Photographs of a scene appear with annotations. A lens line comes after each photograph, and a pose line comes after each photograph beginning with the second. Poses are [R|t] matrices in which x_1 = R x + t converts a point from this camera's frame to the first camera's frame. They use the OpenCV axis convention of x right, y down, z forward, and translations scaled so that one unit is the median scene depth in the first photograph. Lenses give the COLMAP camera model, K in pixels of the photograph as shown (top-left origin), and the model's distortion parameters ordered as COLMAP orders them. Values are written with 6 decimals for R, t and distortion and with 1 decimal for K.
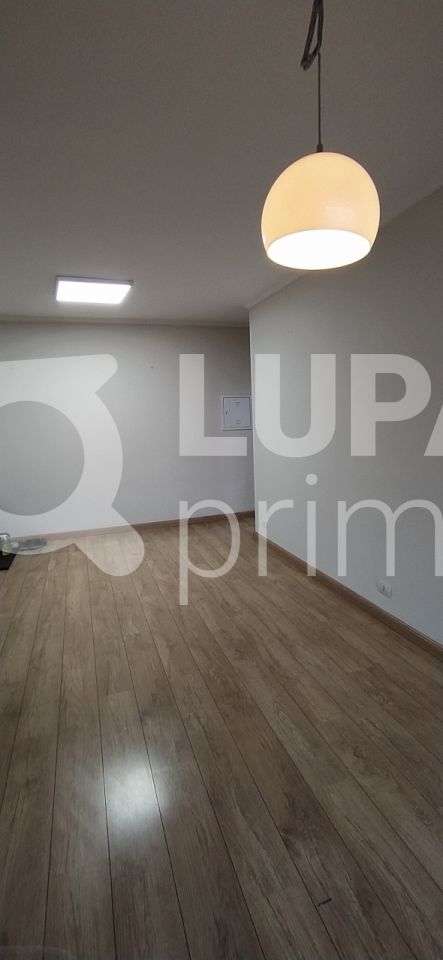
lens RADIAL K [[409.1, 0, 222.0], [0, 409.1, 500.5], [0, 0, 1]] dist [-0.001825, -0.000274]
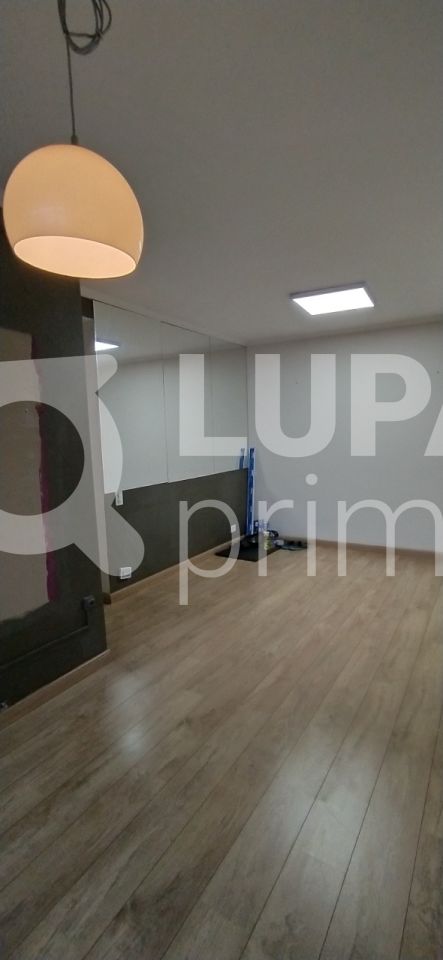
lens RADIAL K [[435.3, 0, 221.5], [0, 435.3, 480.0], [0, 0, 1]] dist [0.002805, 0.000809]
pose [[0.639739, 0.073773, -0.765044, 0.749345], [-0.133459, 0.990924, -0.016045, -0.058938], [0.756917, 0.112366, 0.643779, 0.380377]]
